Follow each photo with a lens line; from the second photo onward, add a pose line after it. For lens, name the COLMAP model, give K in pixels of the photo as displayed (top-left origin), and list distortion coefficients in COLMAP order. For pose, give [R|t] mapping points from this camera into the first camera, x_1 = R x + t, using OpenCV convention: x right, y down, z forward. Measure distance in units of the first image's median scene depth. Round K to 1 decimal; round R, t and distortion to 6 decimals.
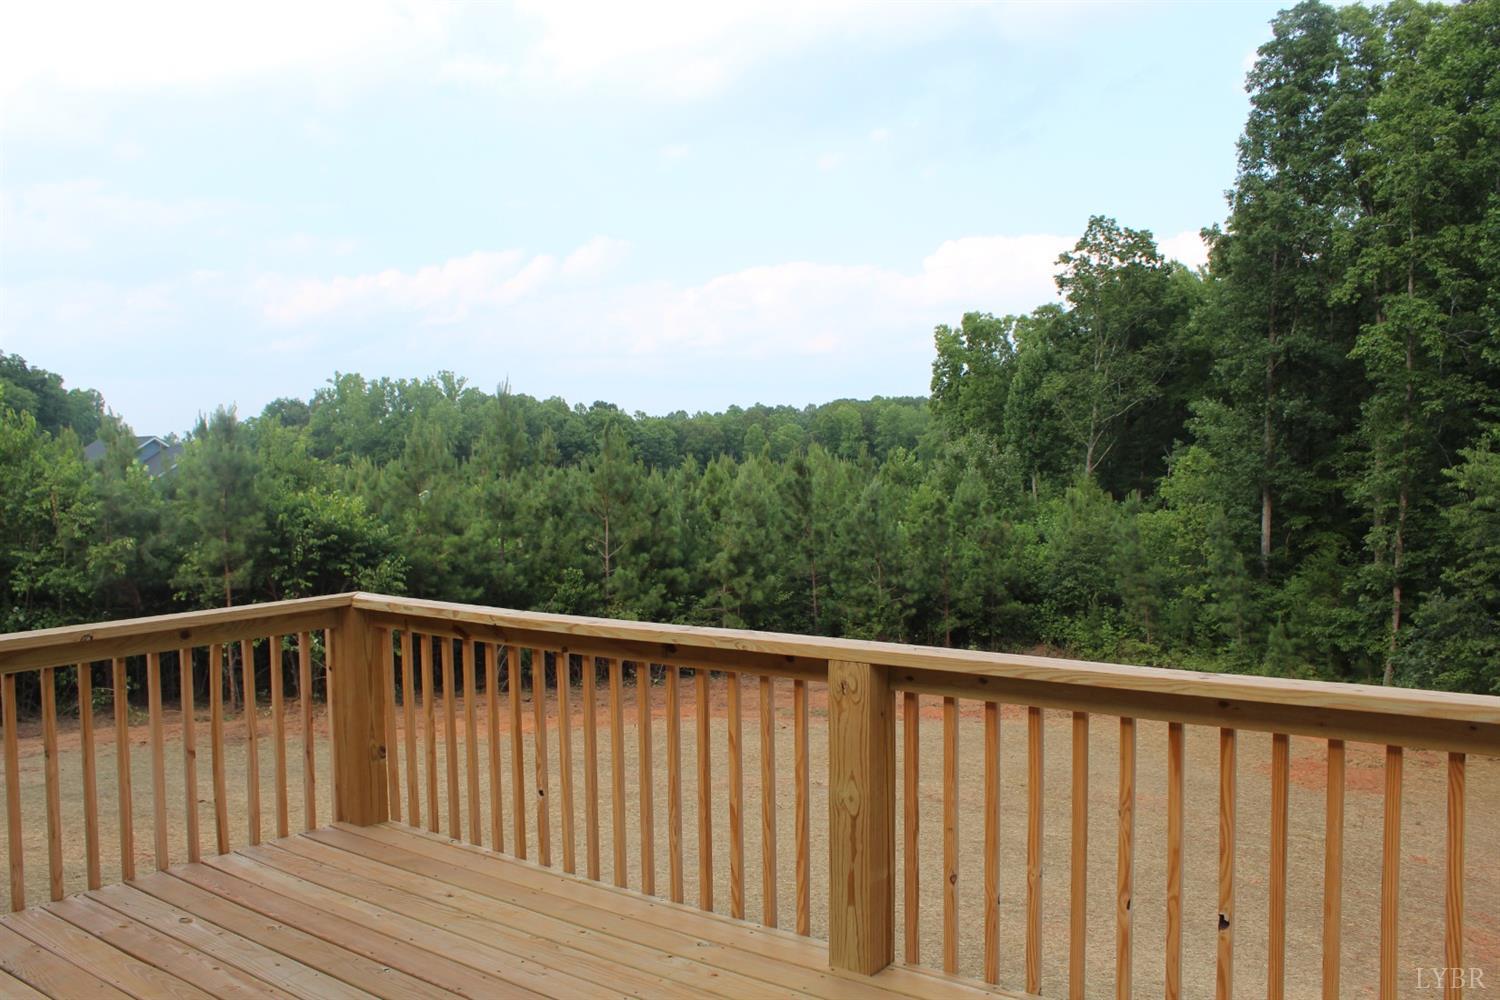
lens RADIAL K [[1258.2, 0, 750.0], [0, 1258.2, 500.0], [0, 0, 1]] dist [-0.174812, 0.153614]
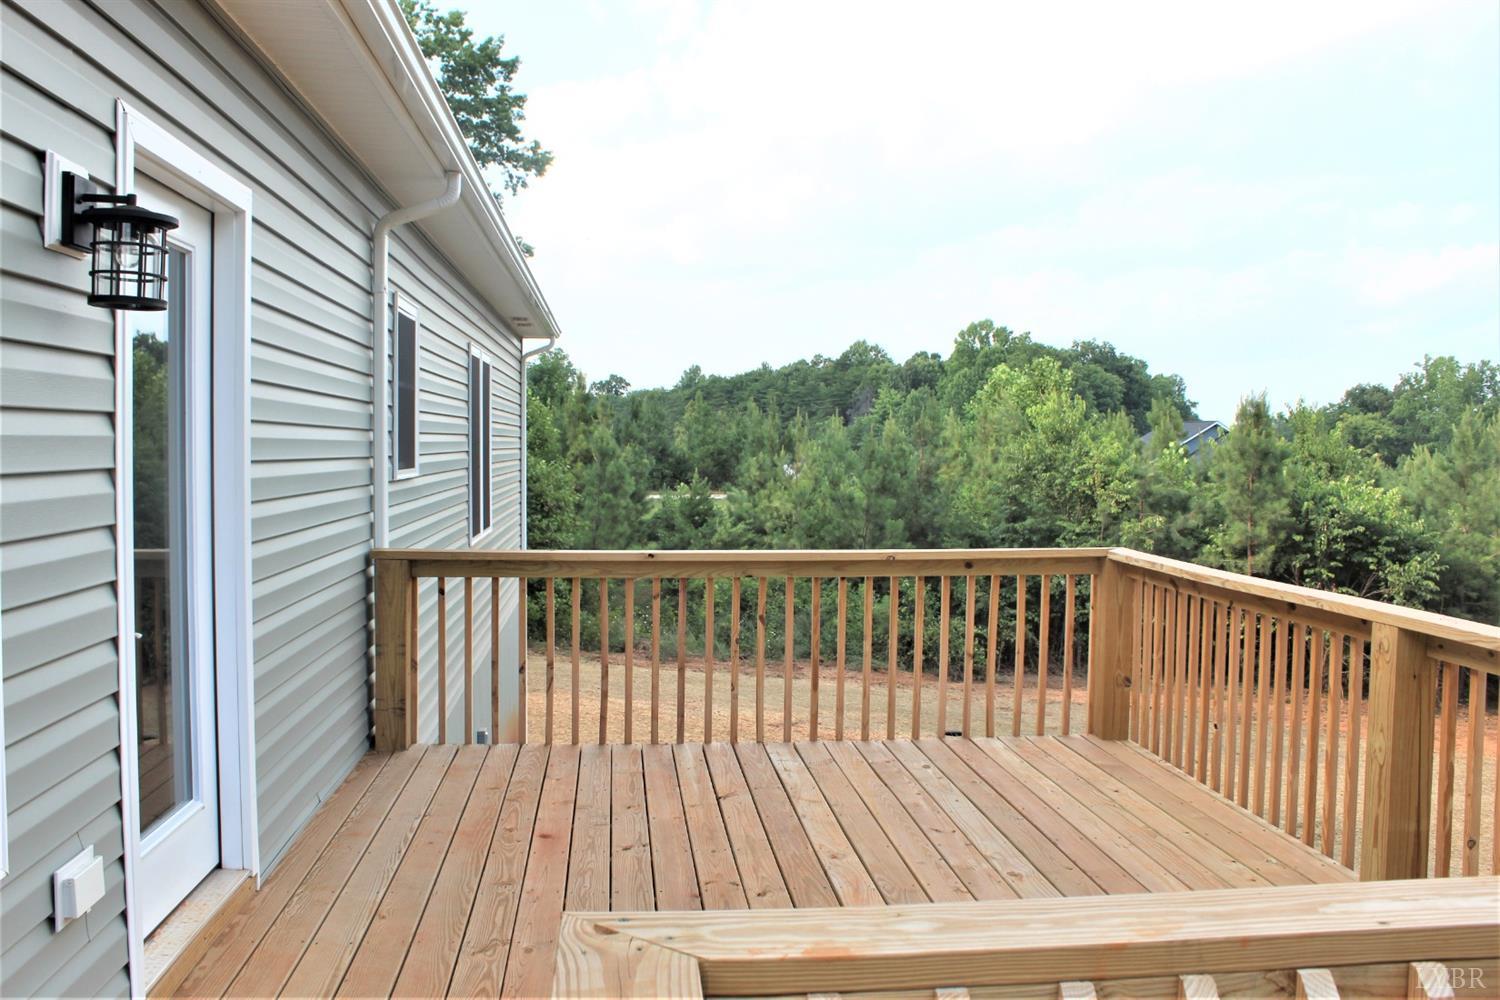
lens RADIAL K [[1294.8, 0, 750.0], [0, 1294.8, 500.0], [0, 0, 1]] dist [-0.159941, 0.164140]
pose [[0.681731, 0.053301, -0.729659, 0.035496], [-0.046721, 0.998479, 0.029287, 0.000907], [0.730109, 0.014125, 0.683184, -0.012300]]
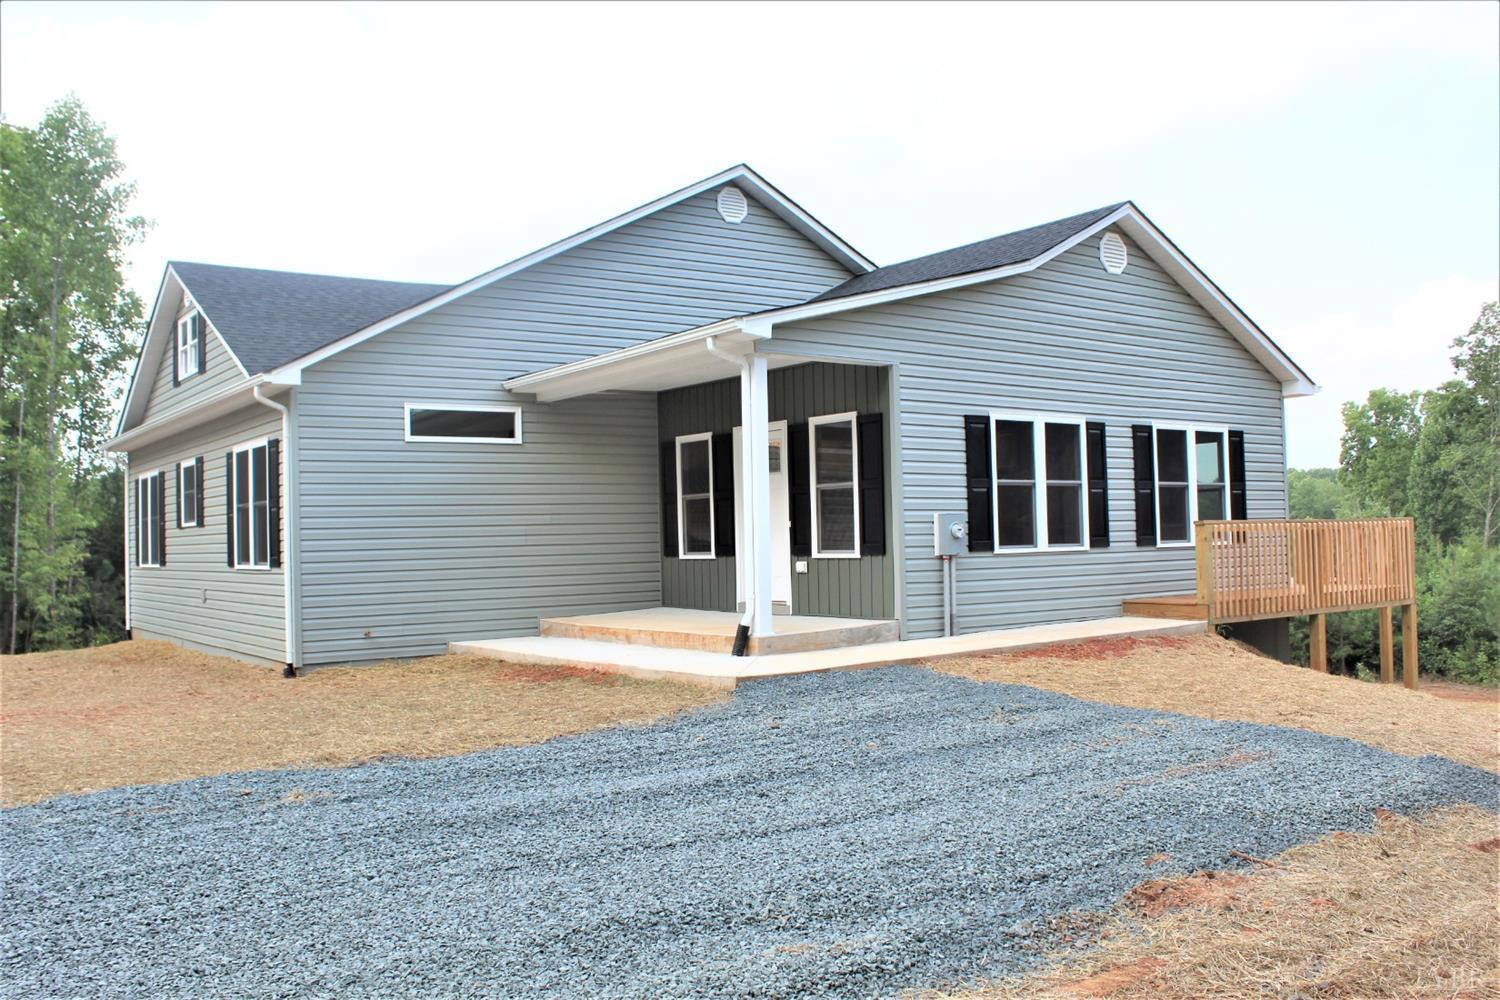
lens RADIAL K [[1297.4, 0, 750.0], [0, 1297.4, 500.0], [0, 0, 1]] dist [-0.080111, 0.005253]
pose [[0.954996, -0.017438, -0.296106, -0.029885], [-0.001443, 0.997986, -0.063426, 0.029063], [0.296616, 0.060999, 0.953047, -0.415304]]
